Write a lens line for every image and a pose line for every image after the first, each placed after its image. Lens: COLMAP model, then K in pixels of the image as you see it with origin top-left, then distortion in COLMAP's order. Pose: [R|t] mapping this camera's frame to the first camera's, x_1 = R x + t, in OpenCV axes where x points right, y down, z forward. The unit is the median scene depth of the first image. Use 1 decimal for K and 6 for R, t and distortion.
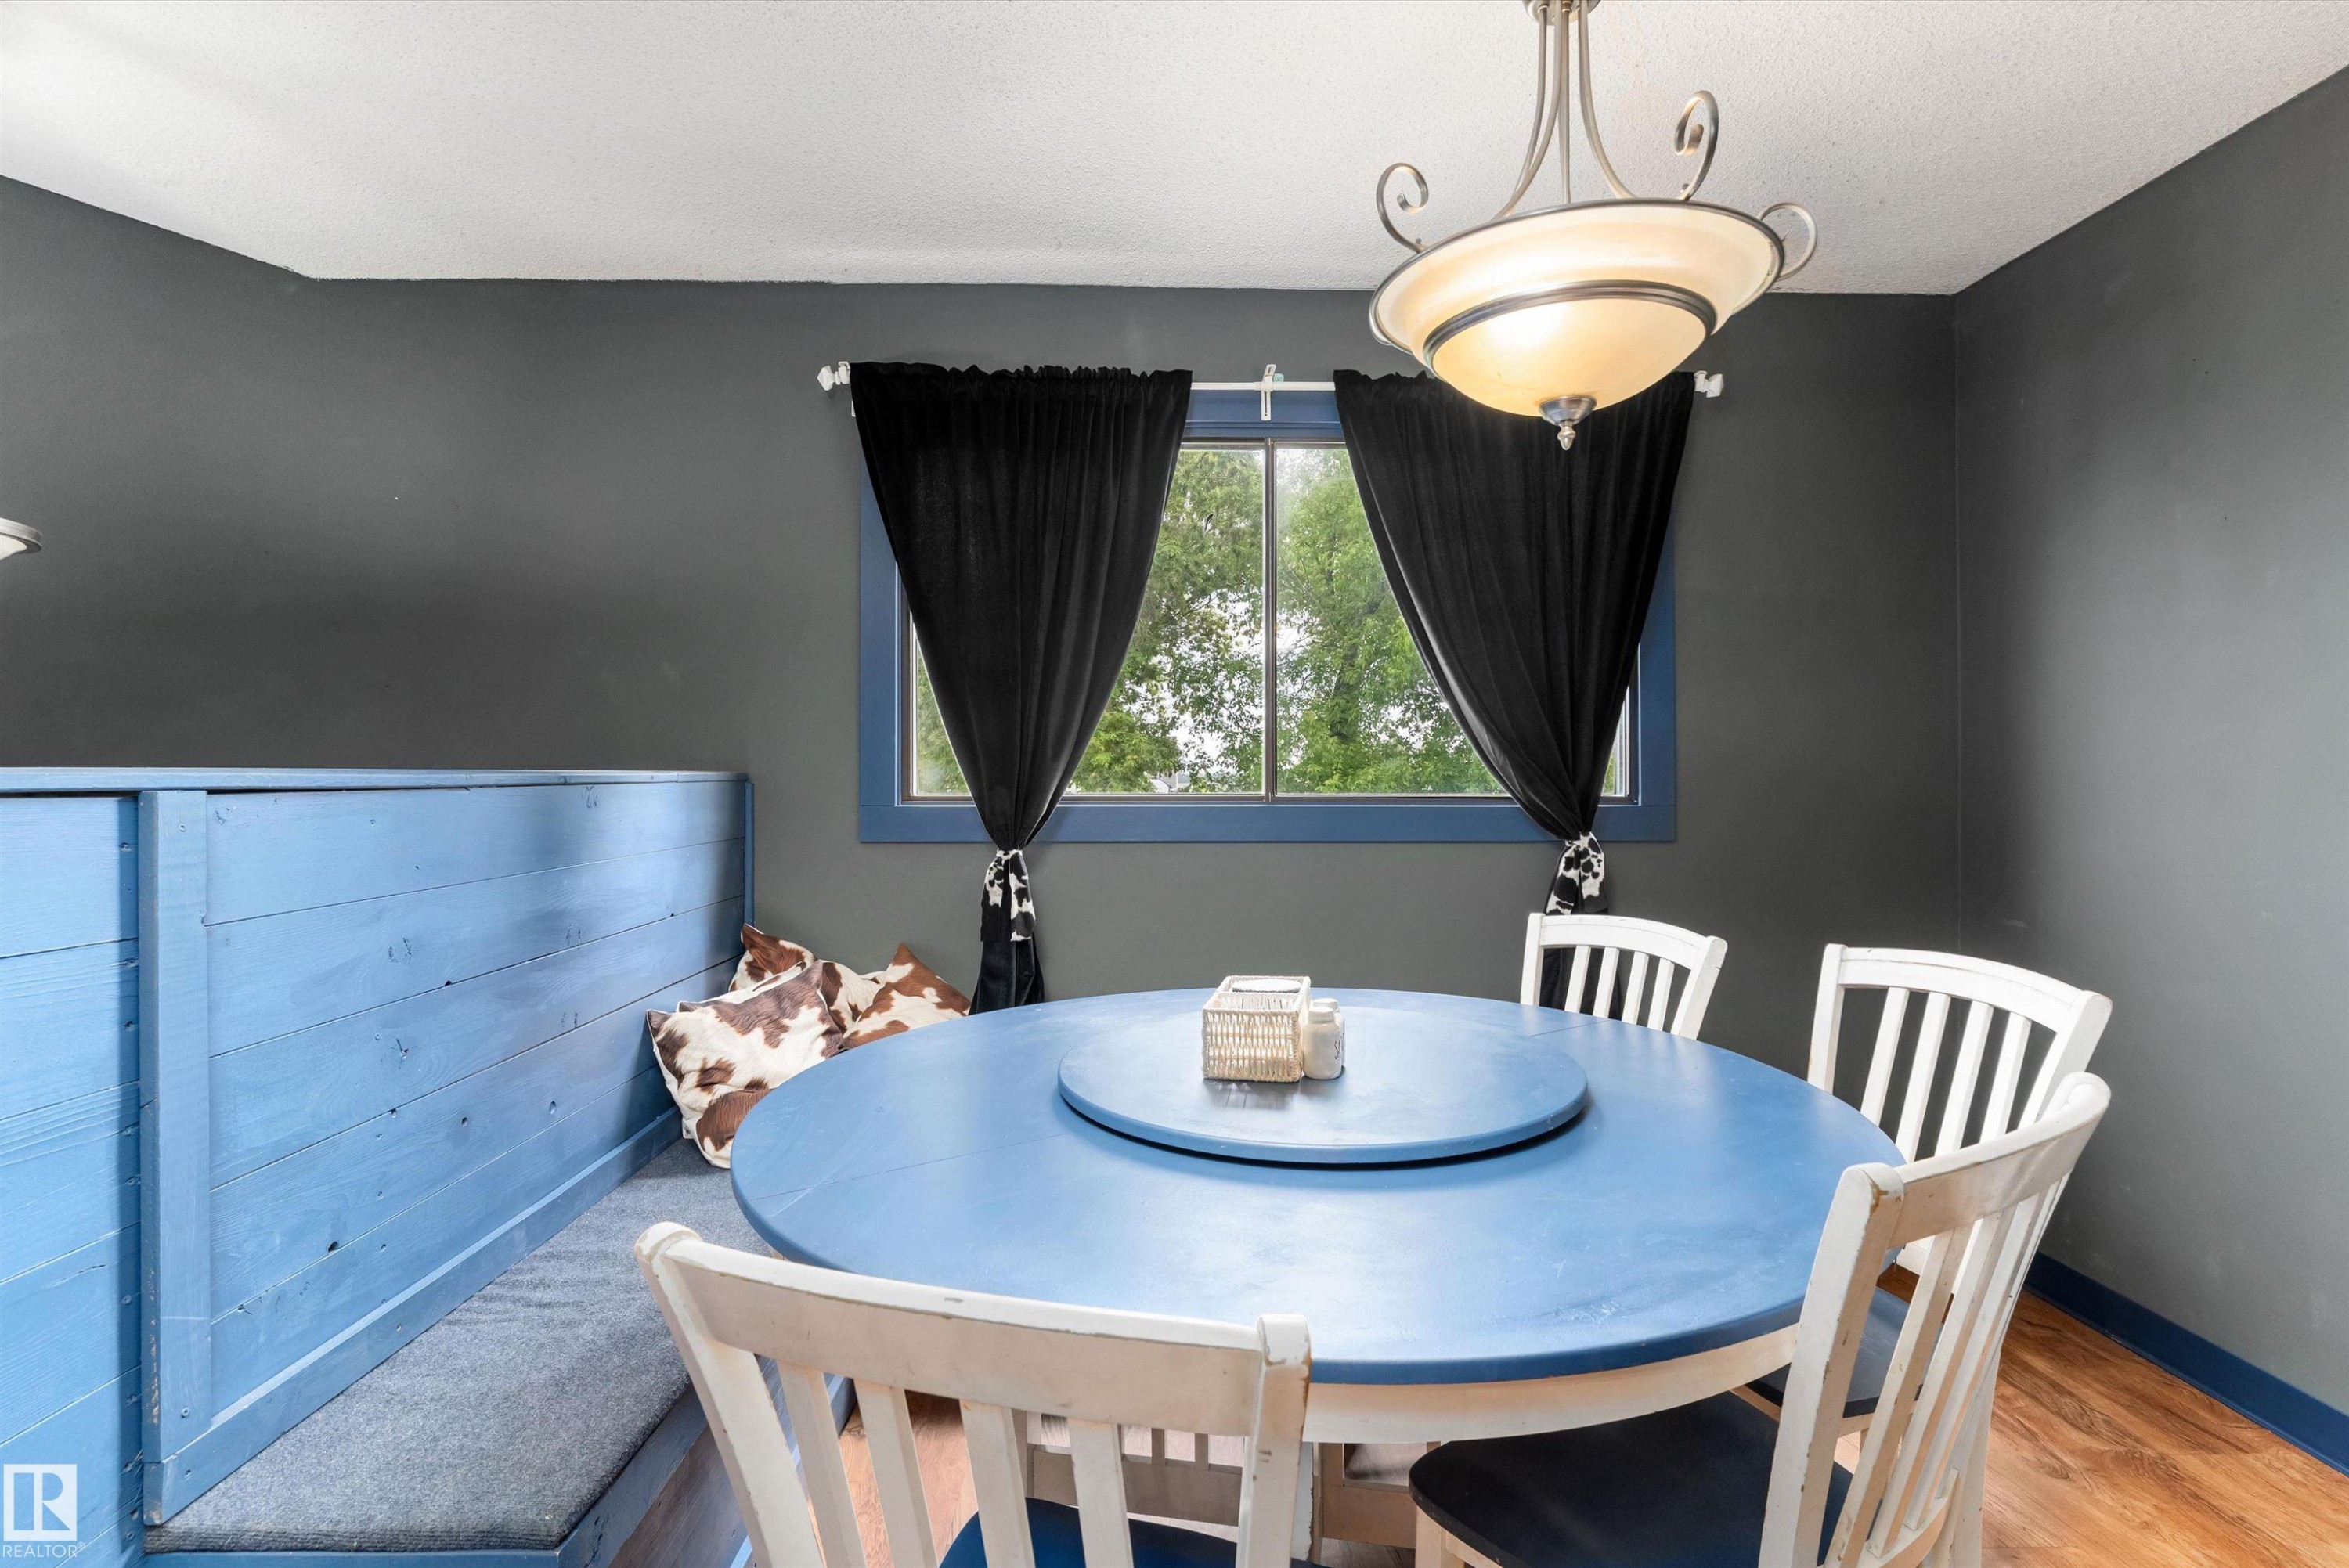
lens RADIAL K [[1128.2, 0, 1173.0], [0, 1128.2, 775.4], [0, 0, 1]] dist [0.002172, 0.000603]
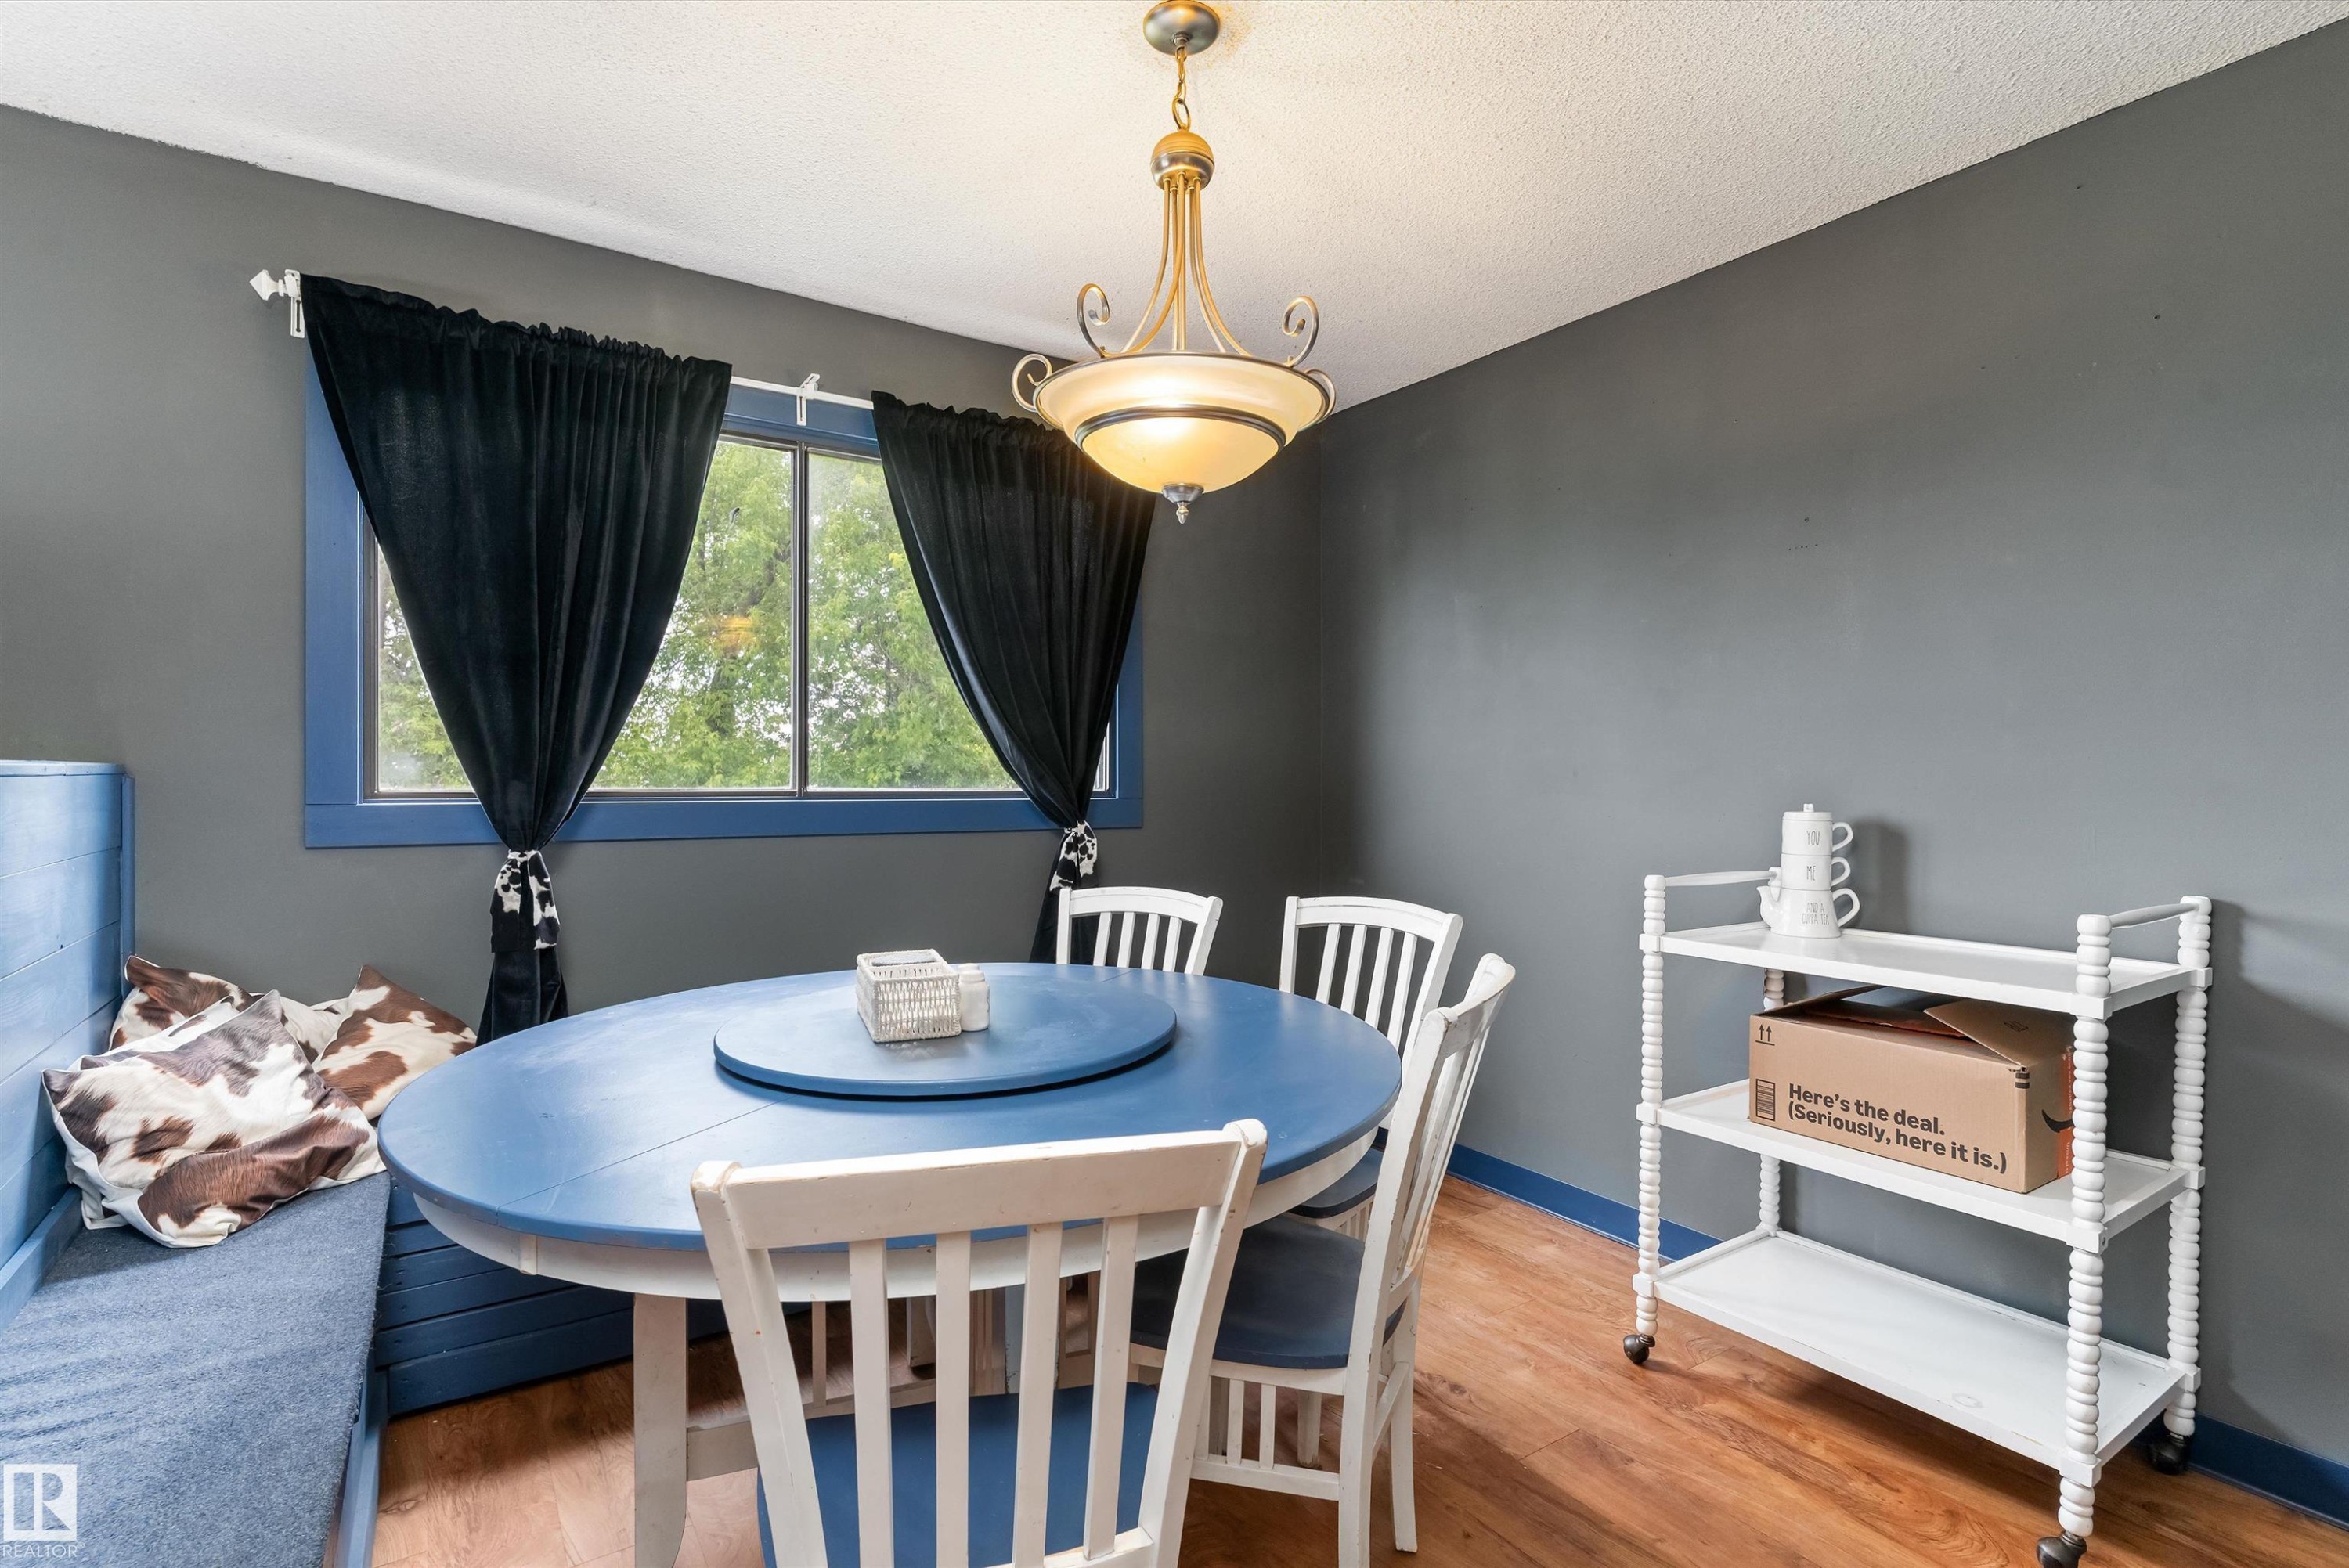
lens RADIAL K [[1128.2, 0, 1180.3], [0, 1128.2, 786.7], [0, 0, 1]] dist [0.002172, 0.000603]
pose [[0.843522, -0.001439, 0.537092, -0.192028], [-0.004503, 0.999942, 0.009753, 0.002525], [-0.537075, -0.010645, 0.843467, -0.058462]]
